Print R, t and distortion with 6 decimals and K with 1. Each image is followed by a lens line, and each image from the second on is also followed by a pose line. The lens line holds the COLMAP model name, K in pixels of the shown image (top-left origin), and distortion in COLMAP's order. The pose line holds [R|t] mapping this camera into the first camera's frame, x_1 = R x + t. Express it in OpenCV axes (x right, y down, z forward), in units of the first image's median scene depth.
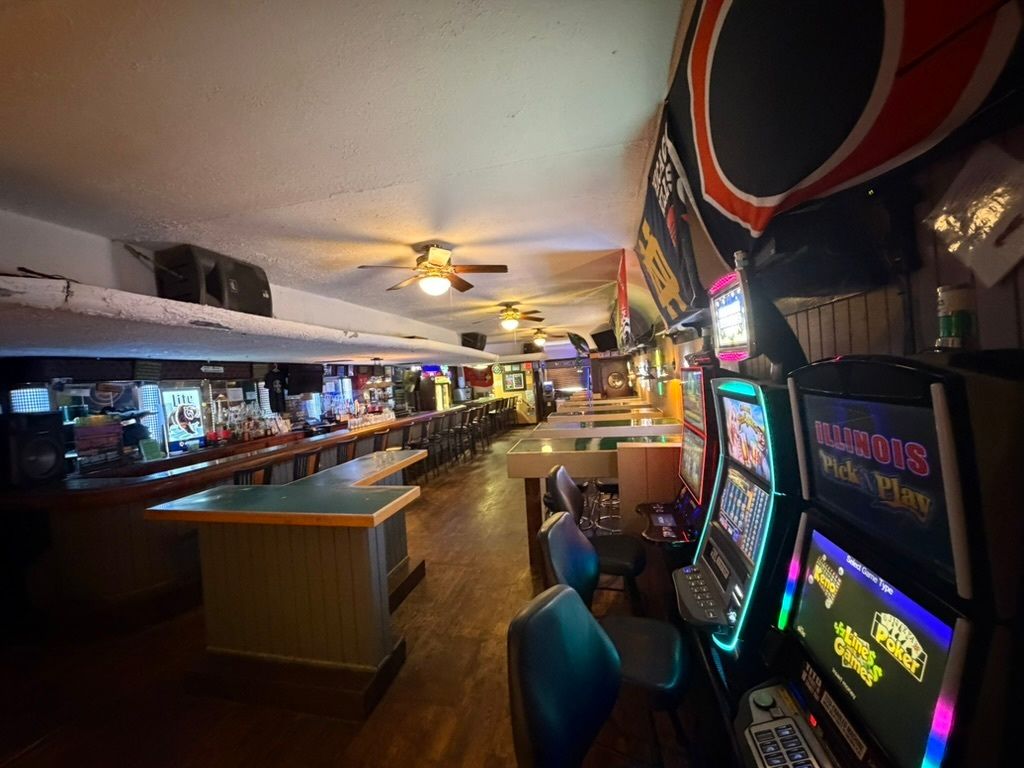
lens RADIAL K [[406.5, 0, 504.9], [0, 406.5, 383.0], [0, 0, 1]] dist [0.000972, 0.000030]
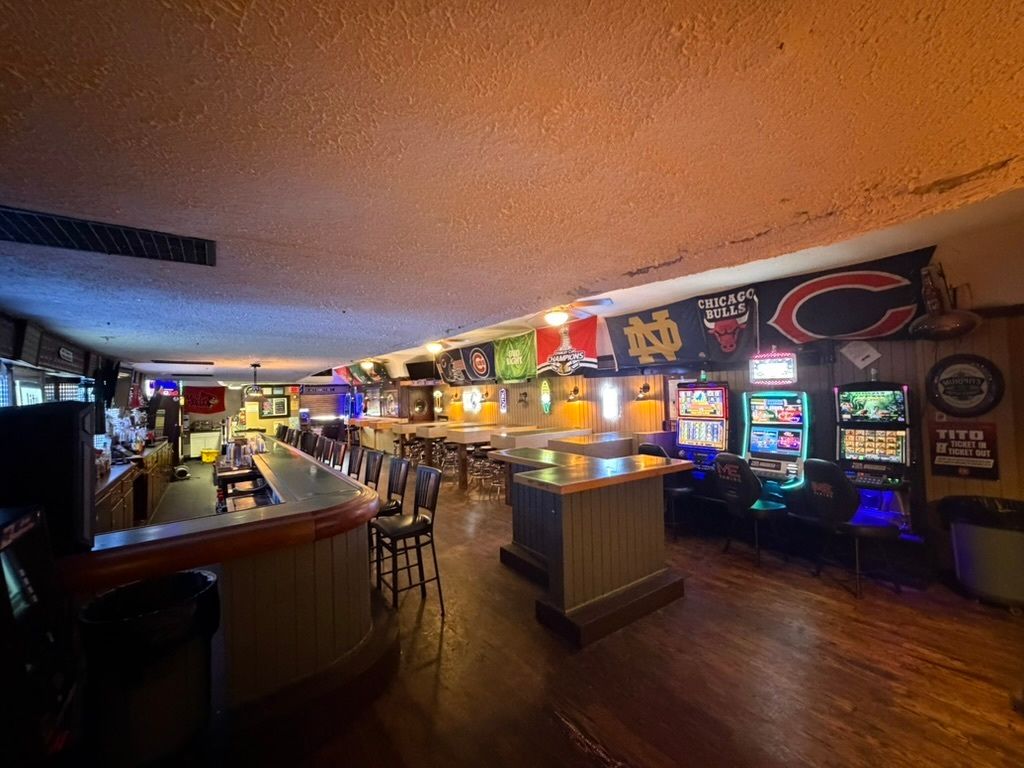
lens RADIAL K [[406.5, 0, 504.9], [0, 406.5, 383.0], [0, 0, 1]] dist [0.000972, 0.000030]
pose [[0.663940, 0.075634, 0.743951, -0.299933], [-0.007854, 0.995522, -0.094201, 0.023431], [-0.747744, 0.056701, 0.661562, 0.062017]]
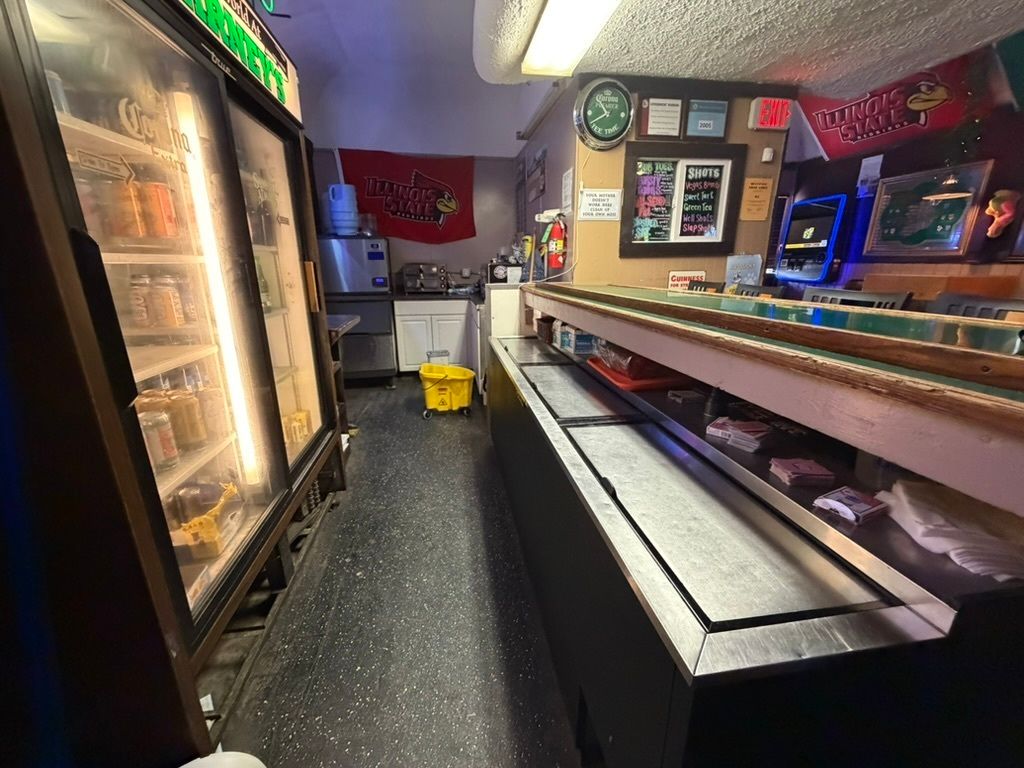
lens RADIAL K [[406.5, 0, 504.9], [0, 406.5, 383.0], [0, 0, 1]] dist [0.000972, 0.000030]
pose [[0.928659, -0.041133, 0.368647, -0.127395], [-0.053124, 0.968839, 0.241926, 0.036791], [-0.367111, -0.244250, 0.897536, 0.844491]]
